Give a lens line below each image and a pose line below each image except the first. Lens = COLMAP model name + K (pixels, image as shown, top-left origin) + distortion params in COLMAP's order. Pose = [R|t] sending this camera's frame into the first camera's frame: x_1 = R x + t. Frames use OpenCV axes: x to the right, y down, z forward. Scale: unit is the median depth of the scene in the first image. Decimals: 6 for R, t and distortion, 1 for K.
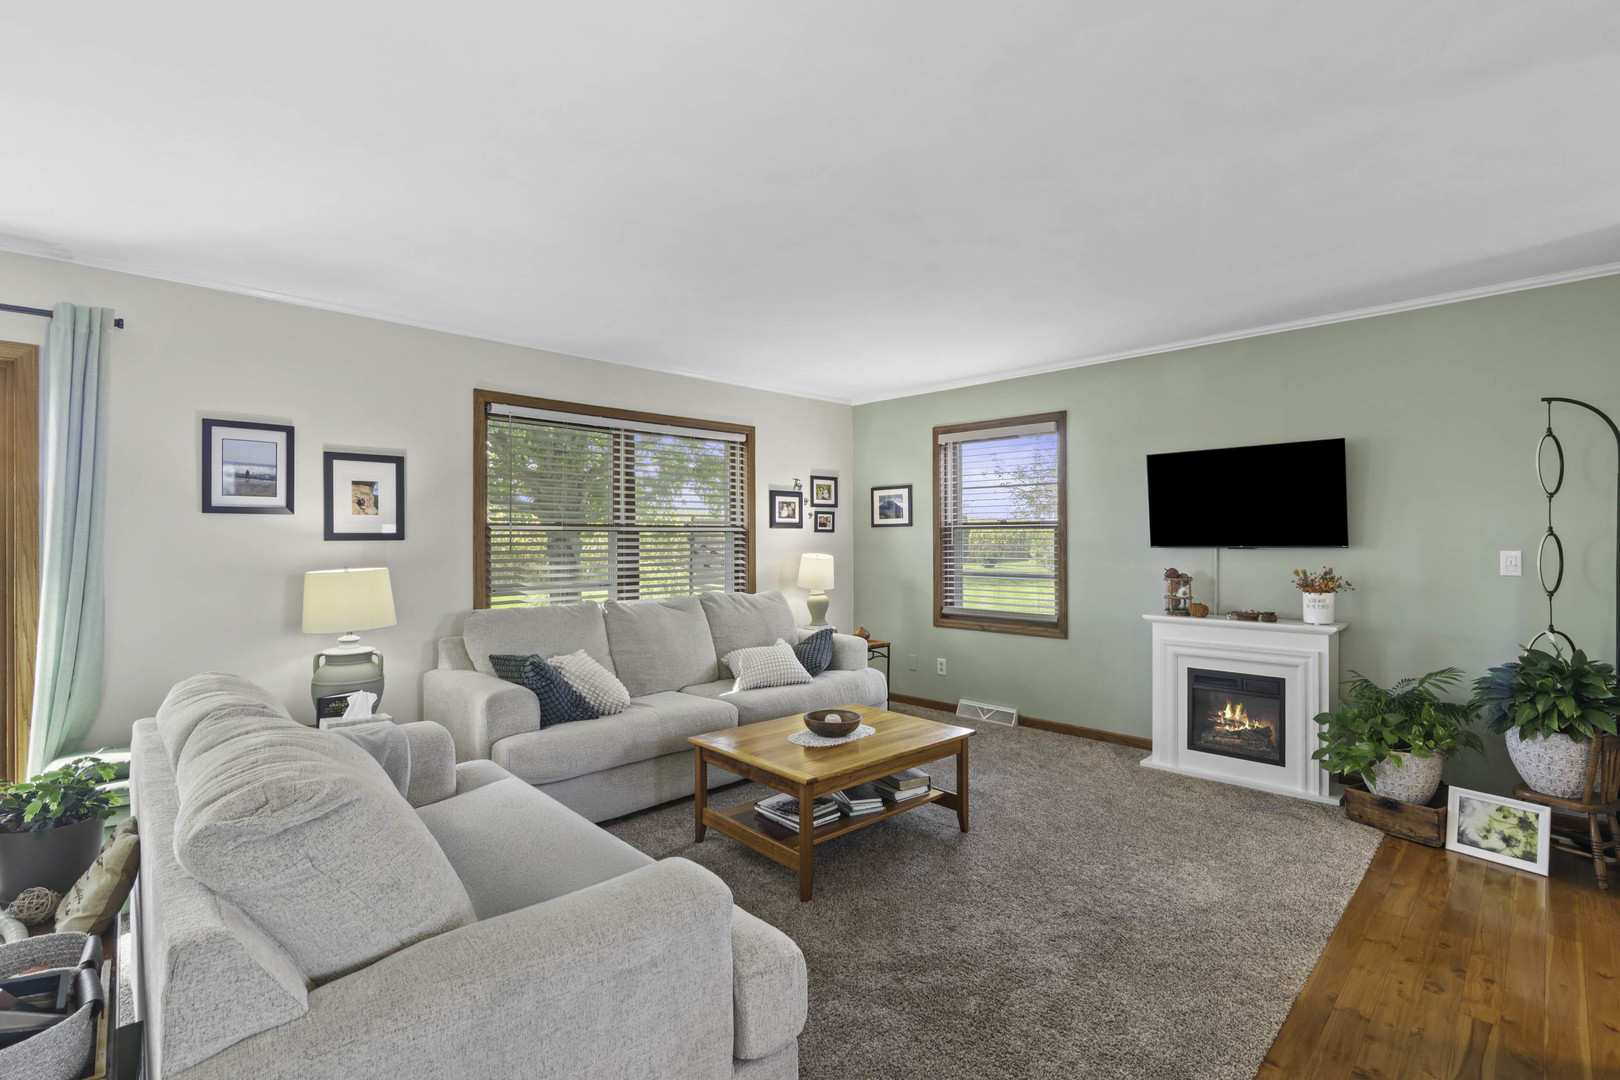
lens RADIAL K [[741.9, 0, 806.9], [0, 741.9, 533.4], [0, 0, 1]] dist [-0.000541, -0.000668]
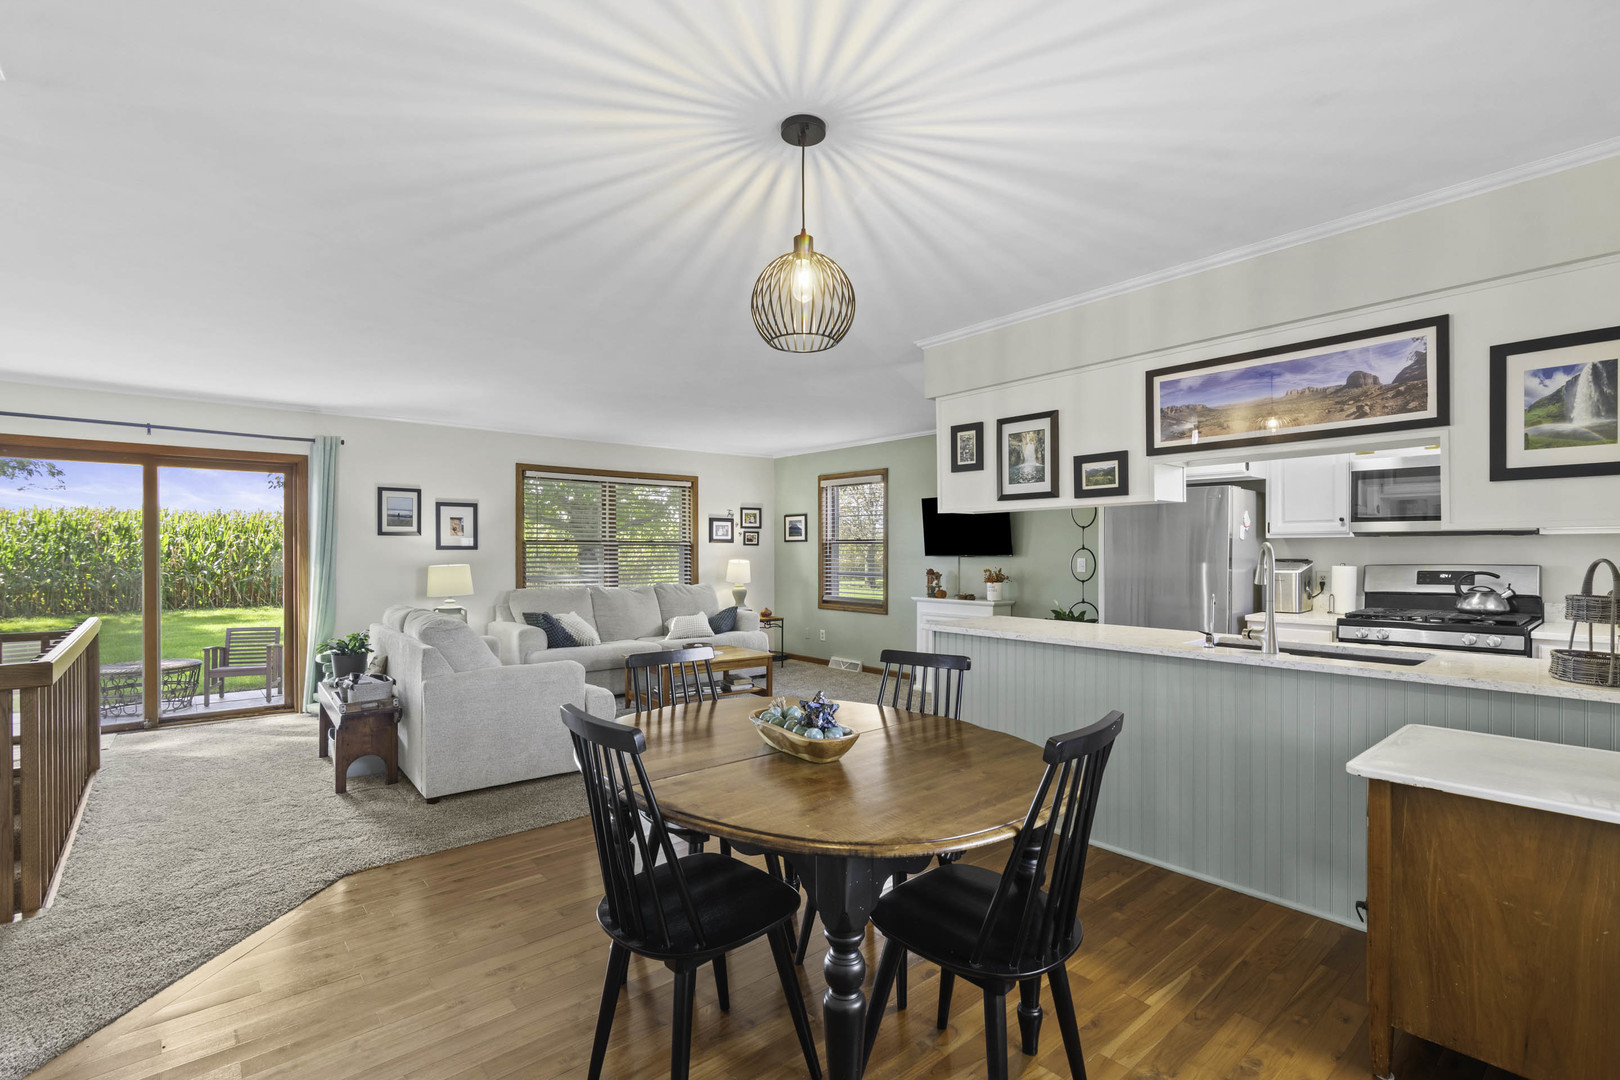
lens RADIAL K [[741.9, 0, 810.1], [0, 741.9, 551.2], [0, 0, 1]] dist [-0.000541, -0.000668]
pose [[0.997261, 0.004144, -0.073848, 0.396457], [-0.003473, 0.999951, 0.009218, -0.006583], [0.073883, -0.008936, 0.997227, -0.738549]]
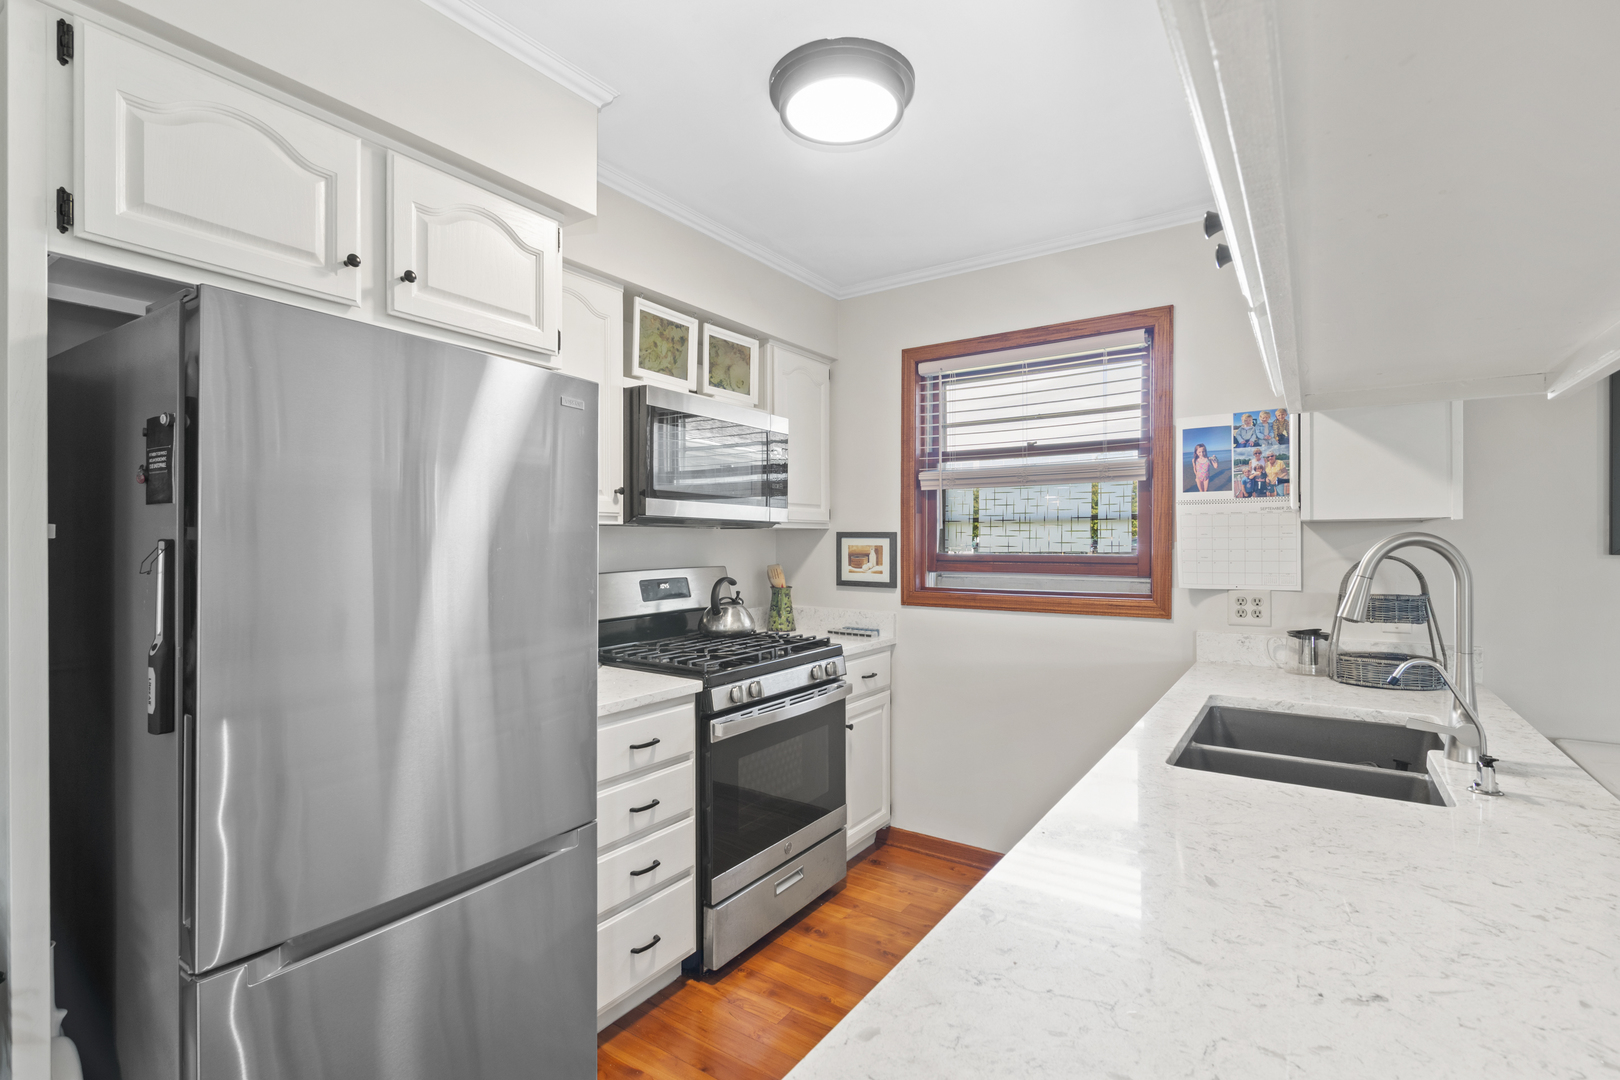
lens RADIAL K [[741.9, 0, 800.4], [0, 741.9, 546.8], [0, 0, 1]] dist [-0.000541, -0.000668]
pose [[-0.174534, 0.000457, 0.984651, 0.506967], [-0.003595, 0.999993, -0.001101, -0.001659], [-0.984645, -0.003732, -0.174531, 0.463166]]
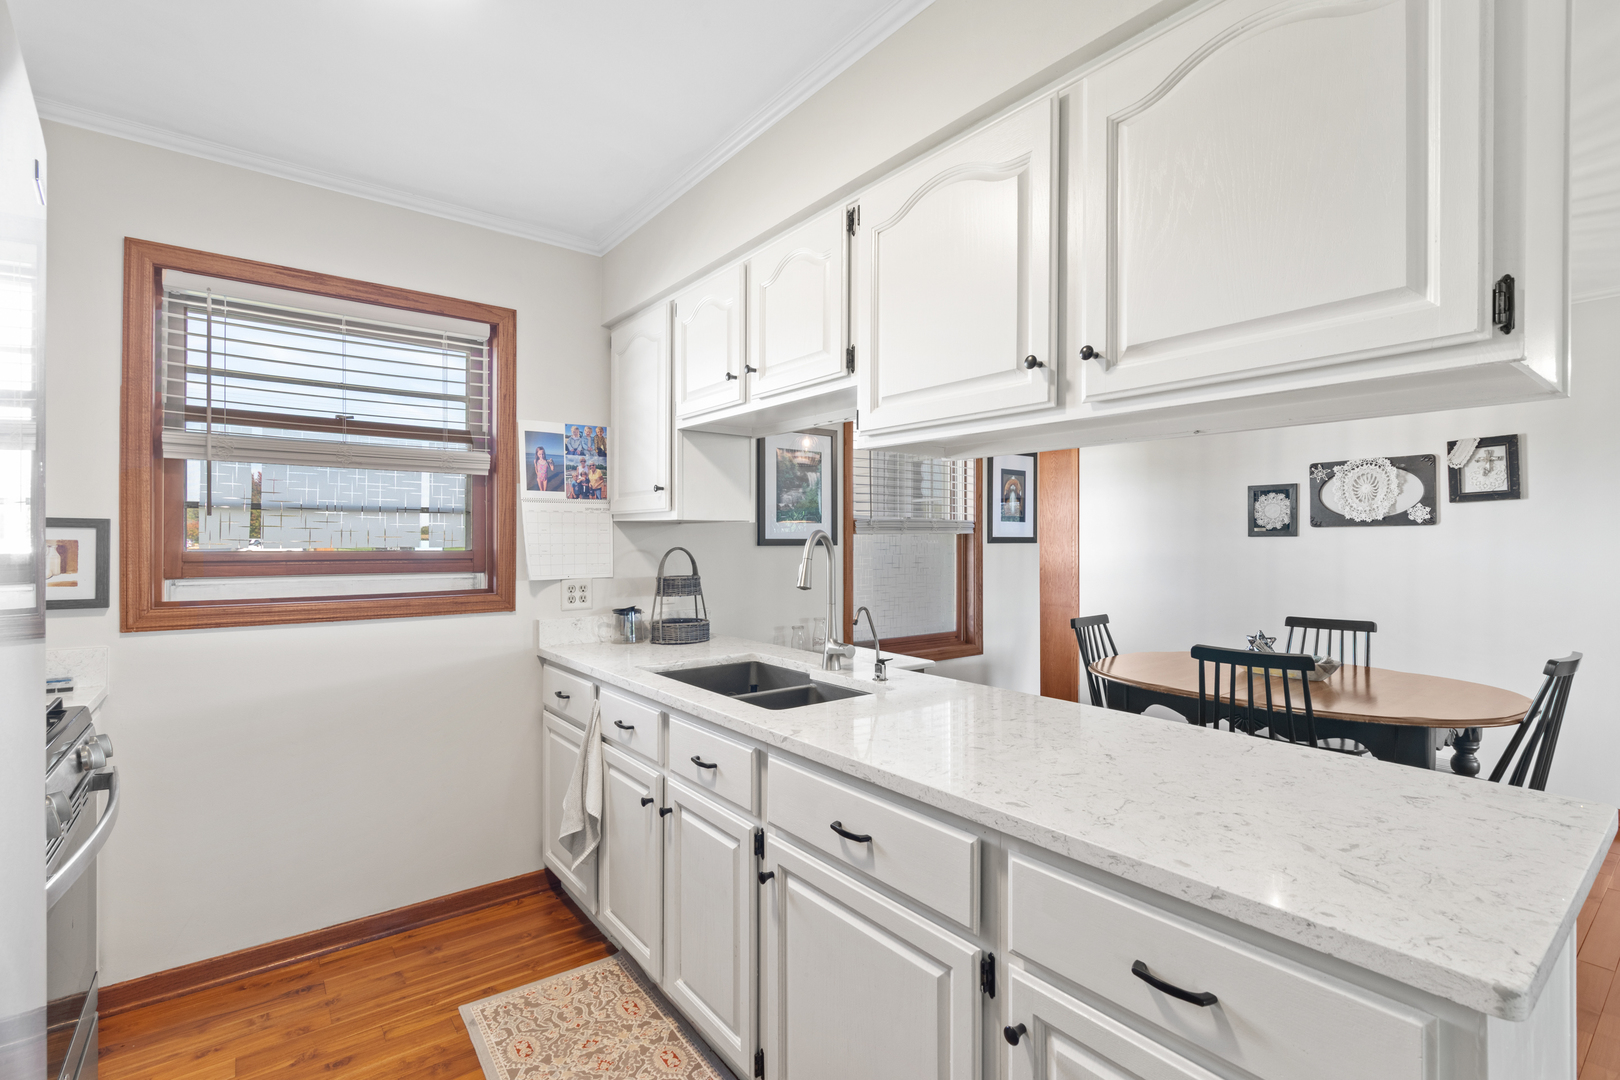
lens RADIAL K [[741.9, 0, 810.9], [0, 741.9, 536.1], [0, 0, 1]] dist [-0.000541, -0.000668]
pose [[-0.992378, 0.001978, 0.123216, 0.756385], [0.000848, 0.999957, -0.009221, -0.002018], [-0.123229, -0.009046, -0.992337, 0.684658]]
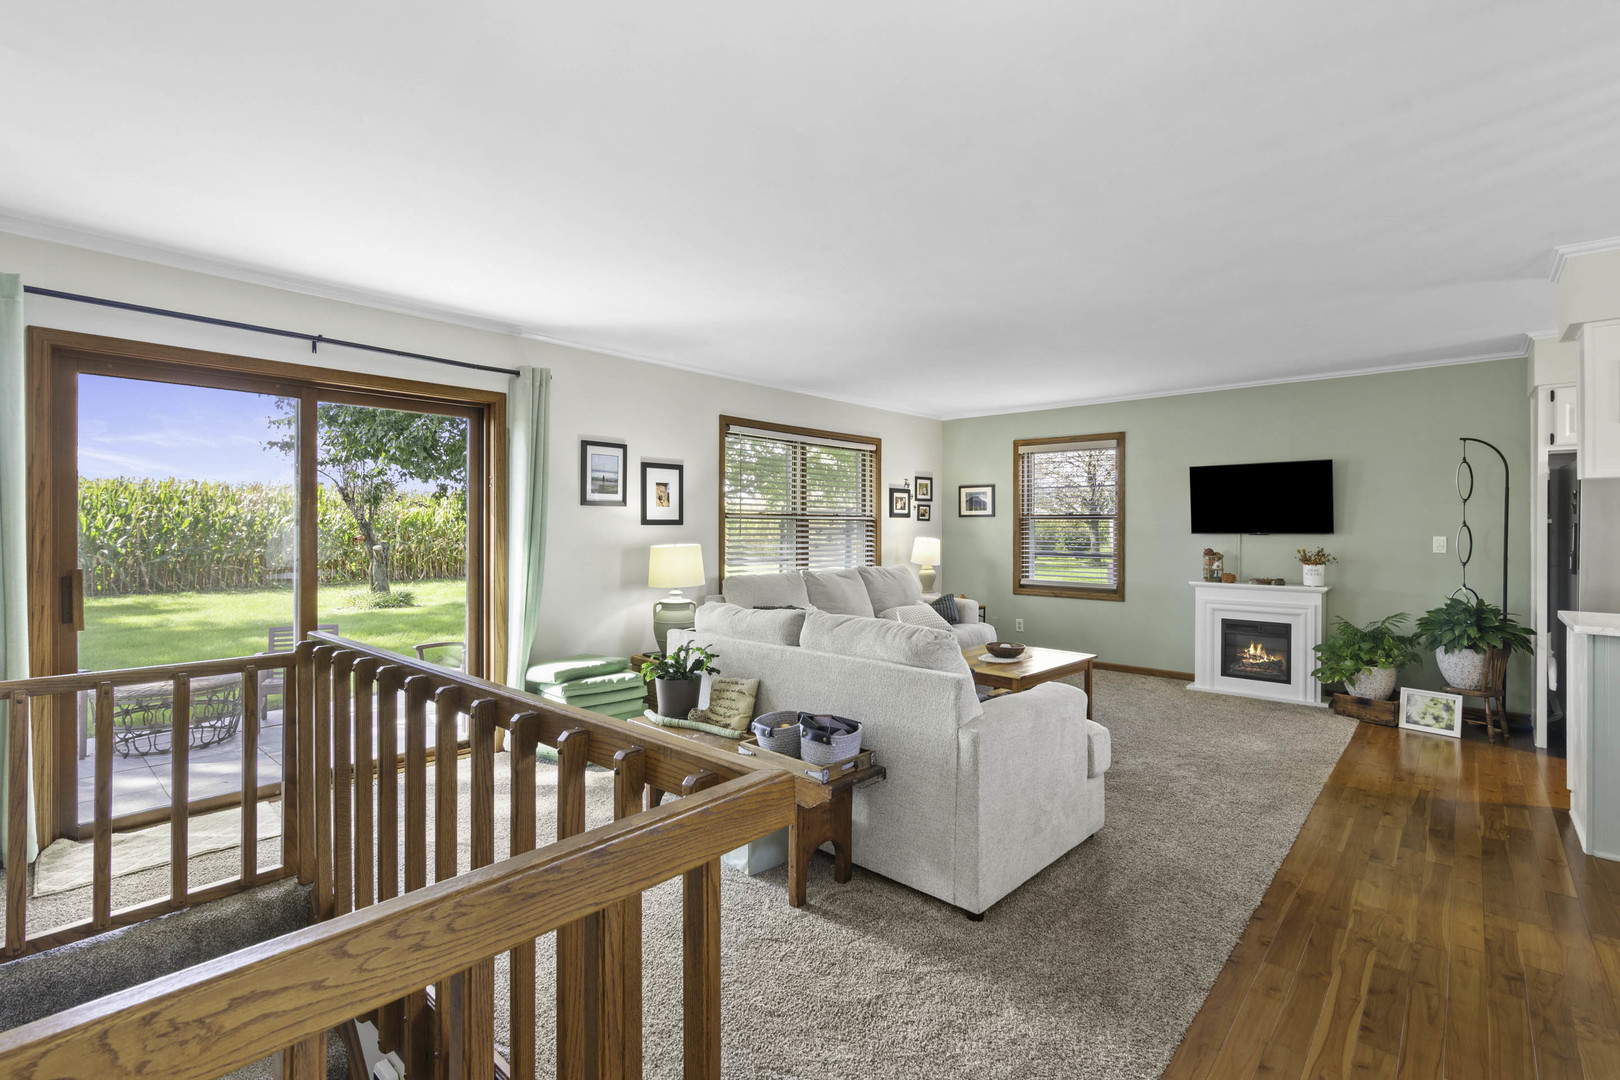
lens RADIAL K [[741.9, 0, 806.3], [0, 741.9, 524.4], [0, 0, 1]] dist [-0.000541, -0.000668]
pose [[0.998455, 0.006332, 0.055207, -0.391072], [-0.006548, 0.999972, 0.003724, 0.001296], [-0.055182, -0.004080, 0.998468, -0.404107]]
